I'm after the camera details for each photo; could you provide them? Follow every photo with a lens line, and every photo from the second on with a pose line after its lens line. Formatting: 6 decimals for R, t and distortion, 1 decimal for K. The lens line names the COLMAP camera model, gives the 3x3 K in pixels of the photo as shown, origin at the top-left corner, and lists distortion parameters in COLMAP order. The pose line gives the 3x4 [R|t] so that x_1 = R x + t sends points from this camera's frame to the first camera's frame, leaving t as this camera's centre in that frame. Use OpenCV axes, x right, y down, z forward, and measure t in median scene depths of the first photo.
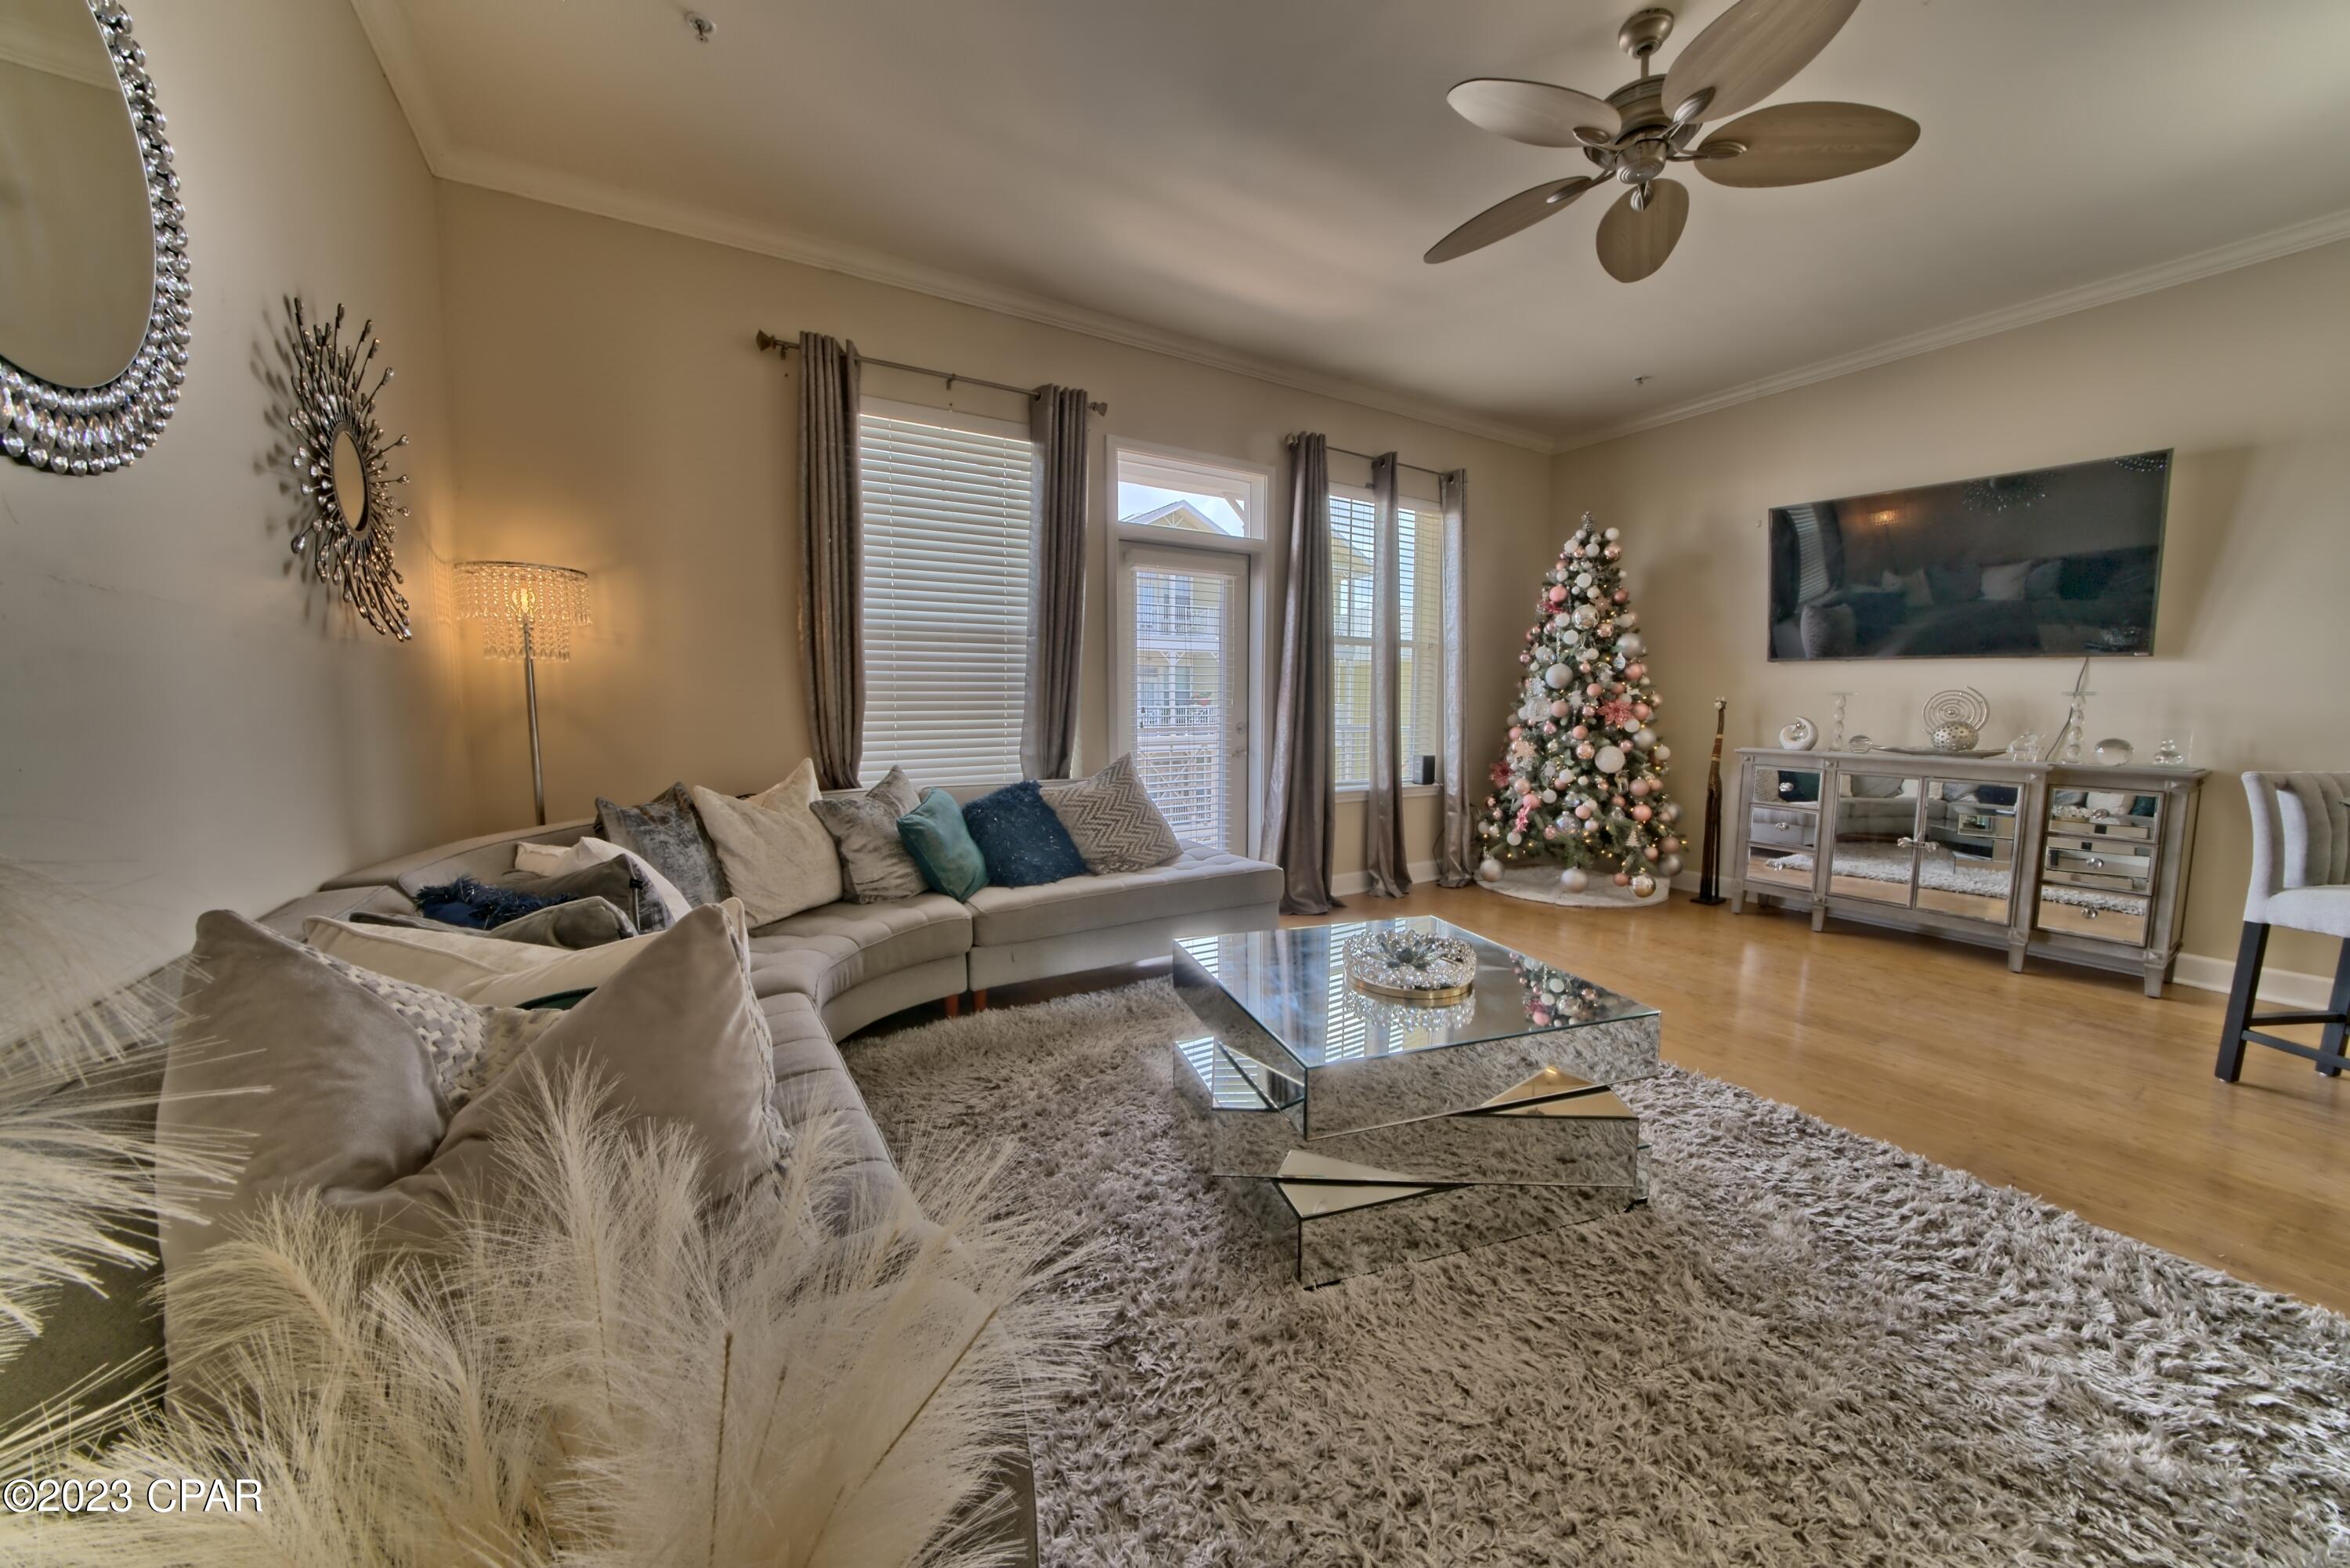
lens RADIAL K [[806.8, 0, 1175.0], [0, 806.8, 784.0], [0, 0, 1]] dist [-0.023049, 0.000306]
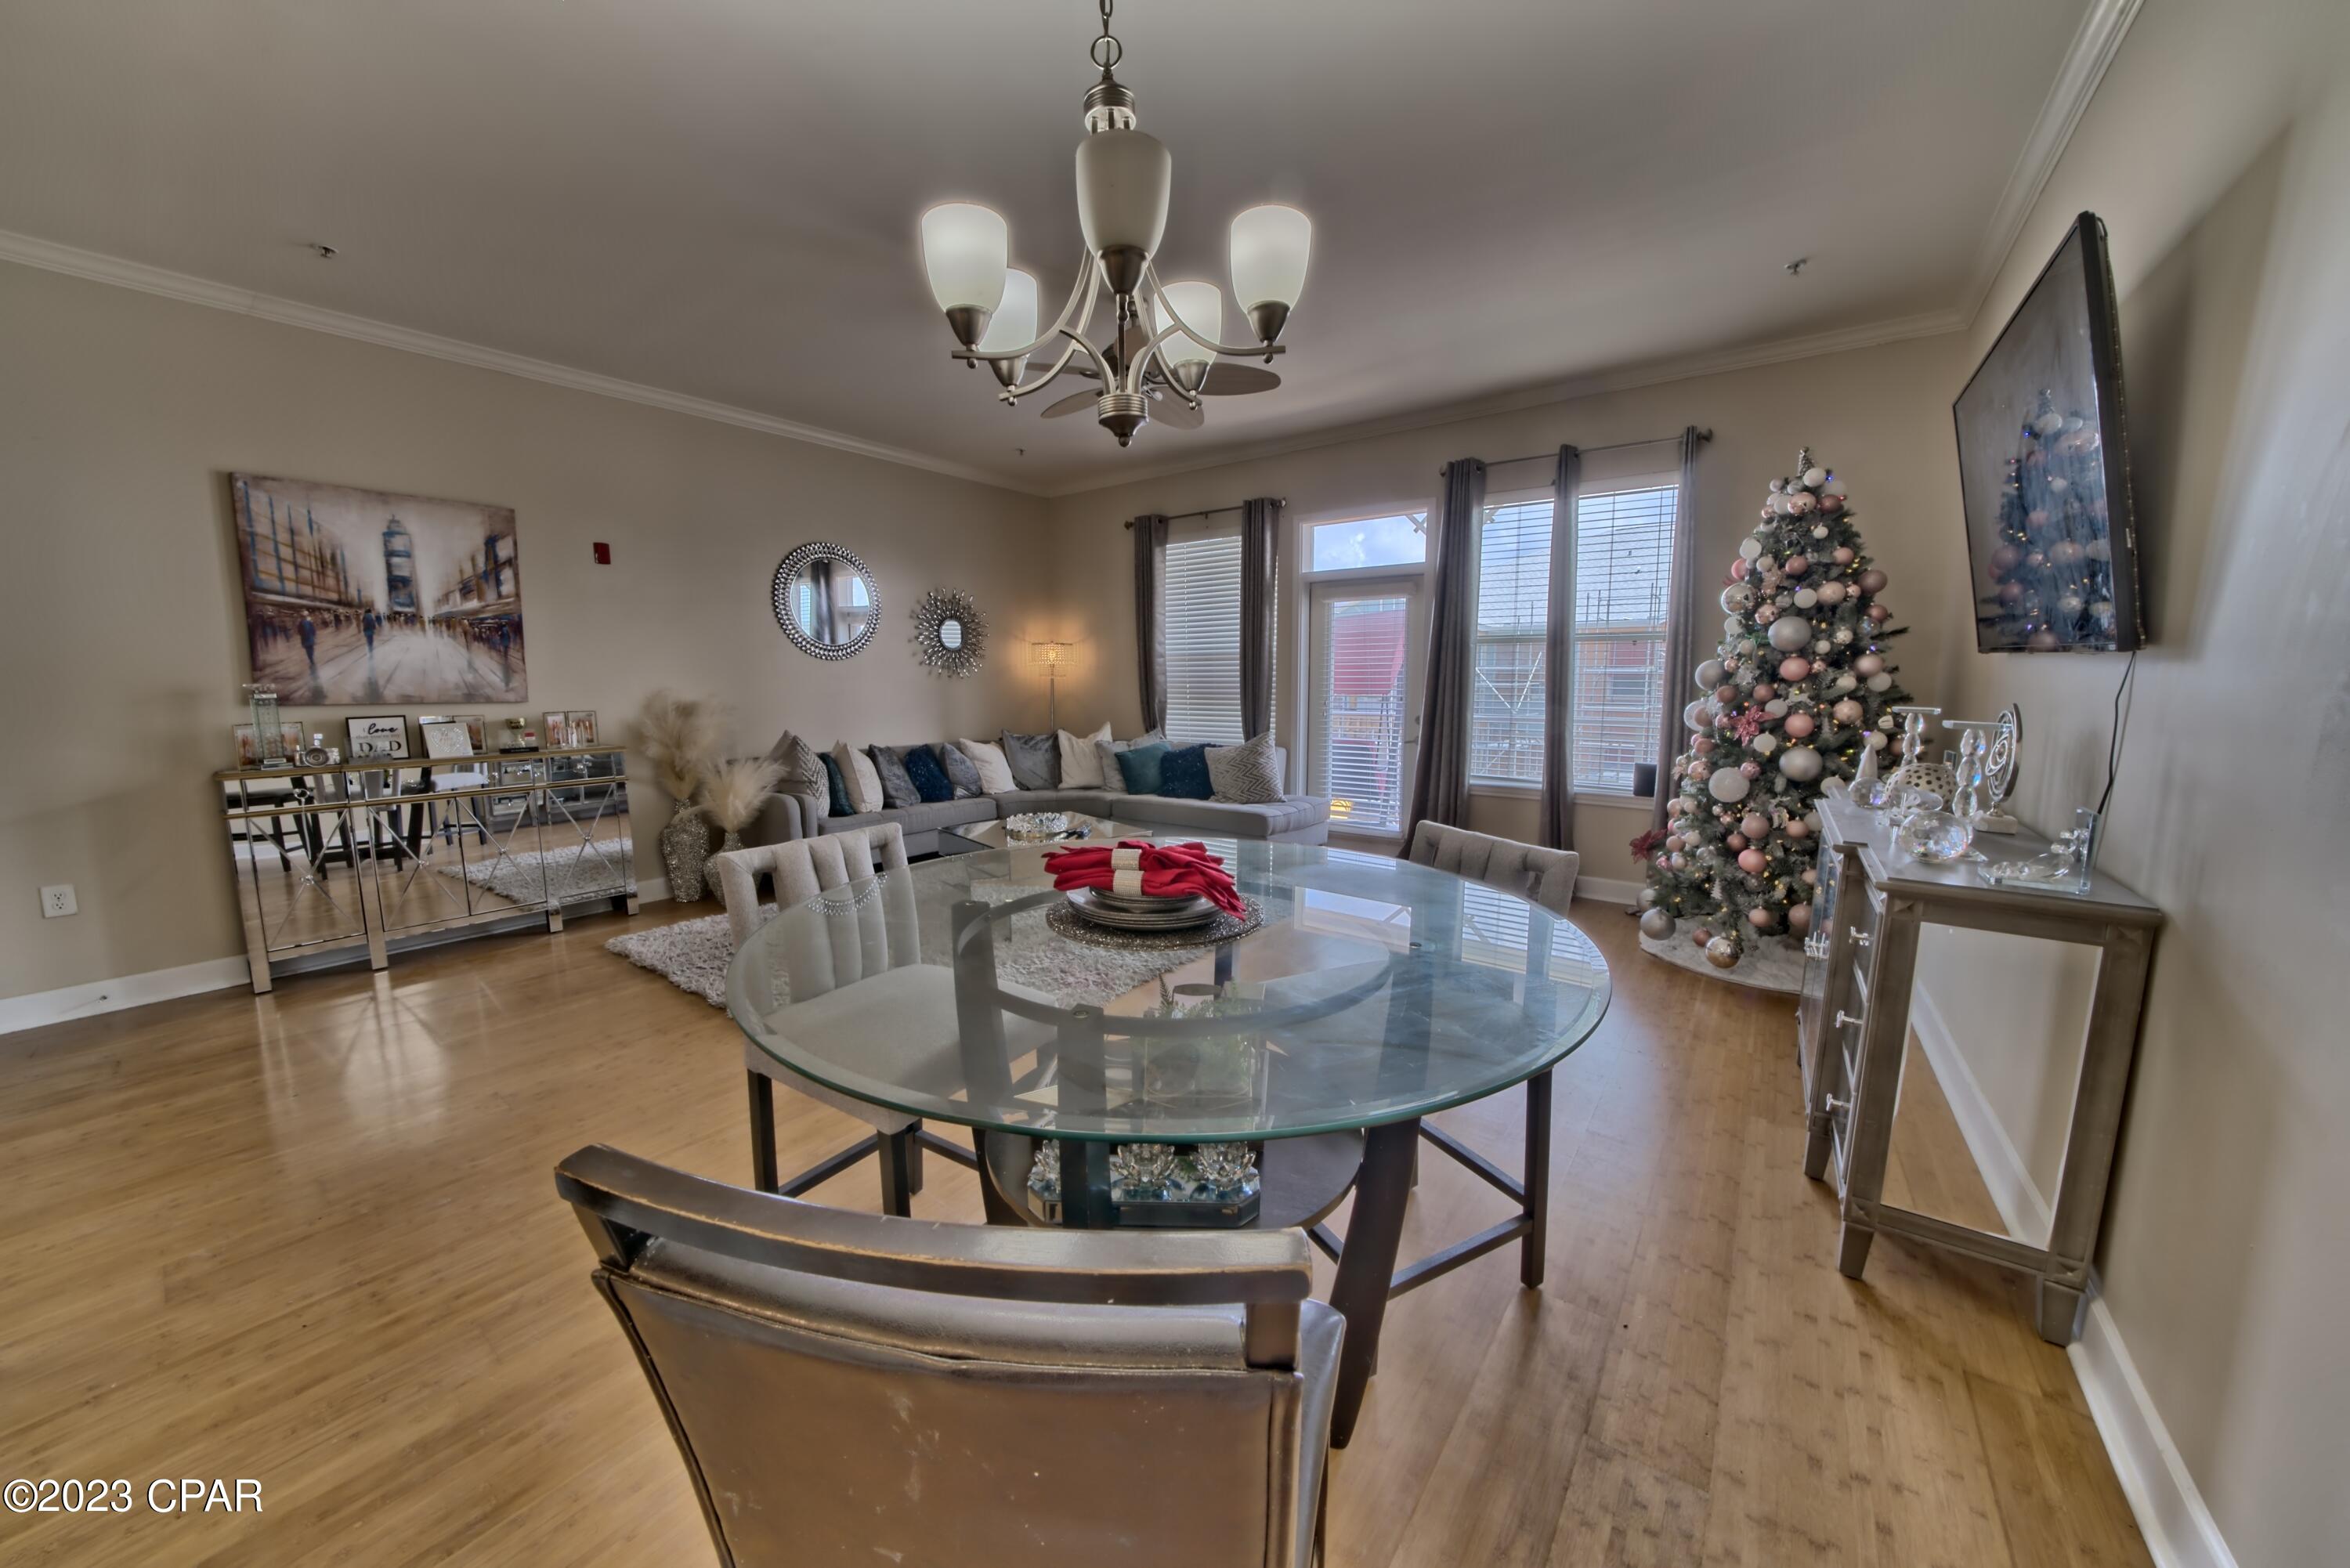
lens RADIAL K [[812.6, 0, 1175.0], [0, 812.6, 784.0], [0, 0, 1]] dist [-0.029996, 0.000049]
pose [[0.368723, 0.120422, -0.921706, 1.176670], [-0.091602, 0.991454, 0.092890, -0.061687], [0.925015, 0.050179, 0.376603, 0.253441]]
